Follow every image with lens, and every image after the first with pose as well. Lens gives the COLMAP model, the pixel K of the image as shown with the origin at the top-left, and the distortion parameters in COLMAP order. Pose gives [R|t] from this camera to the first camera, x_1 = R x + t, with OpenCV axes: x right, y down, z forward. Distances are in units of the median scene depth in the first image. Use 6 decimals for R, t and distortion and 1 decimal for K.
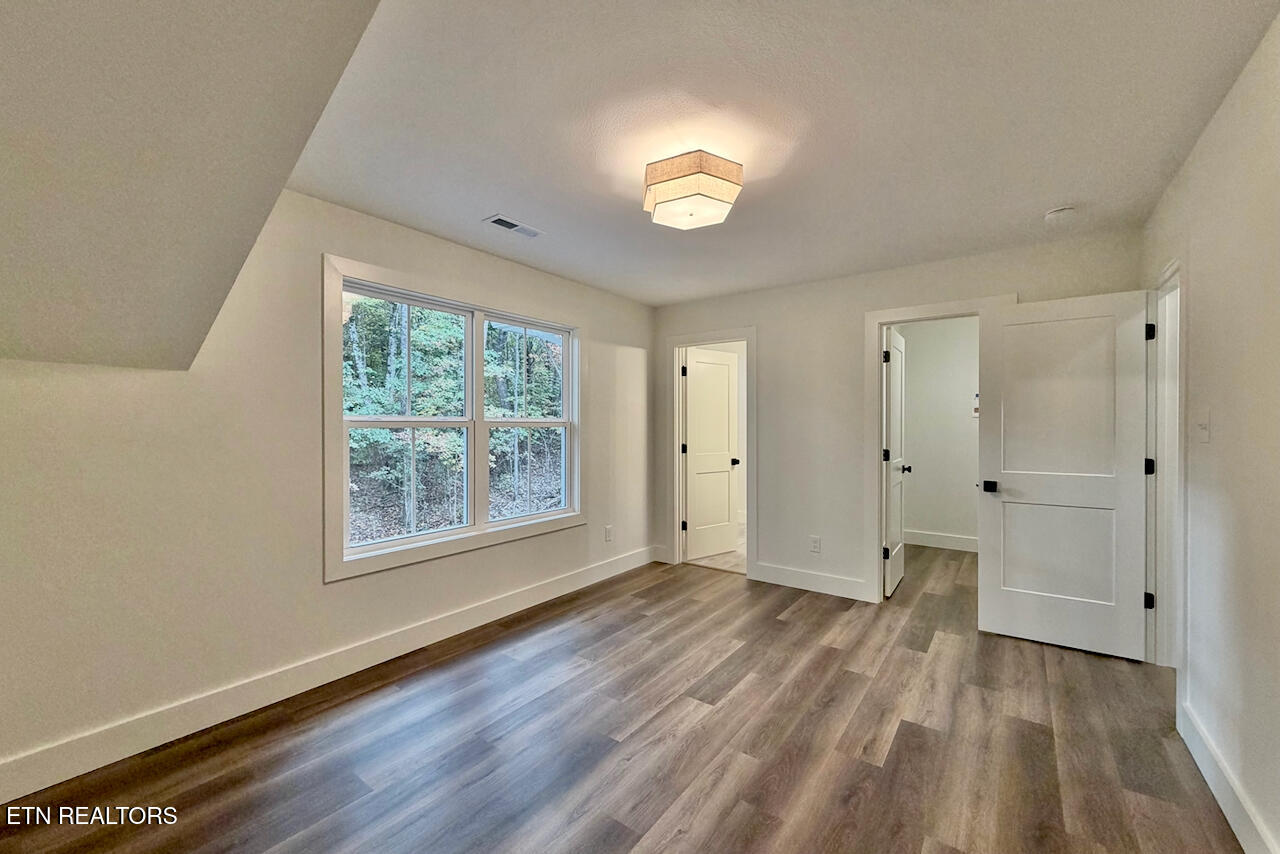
lens RADIAL K [[508.3, 0, 635.7], [0, 508.3, 429.2], [0, 0, 1]] dist [0.001201, 0.000044]
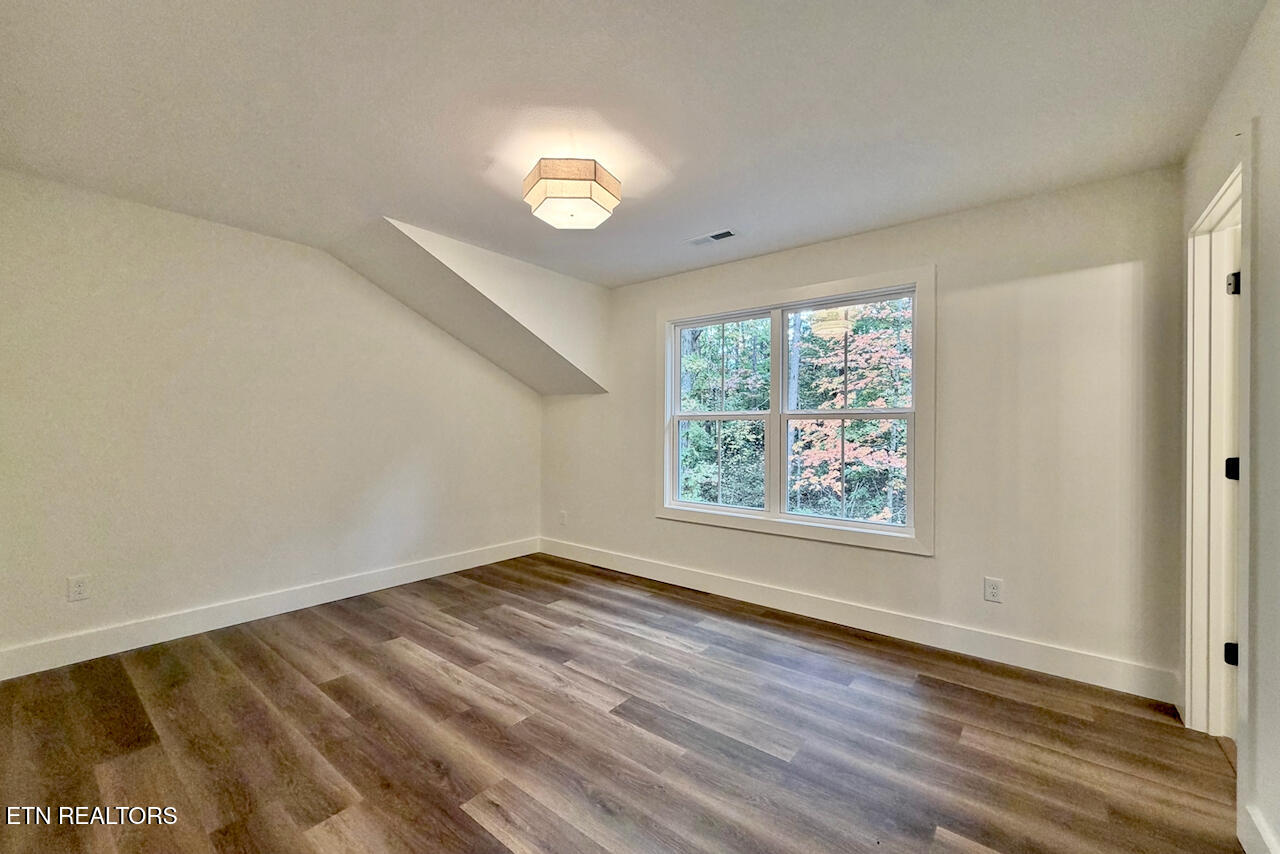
lens RADIAL K [[508.3, 0, 635.7], [0, 508.3, 429.2], [0, 0, 1]] dist [0.001201, 0.000044]
pose [[-0.036574, -0.001063, -0.999330, 1.055402], [-0.012407, 0.999923, -0.000610, 0.027502], [0.999254, 0.012376, -0.036584, 1.052001]]
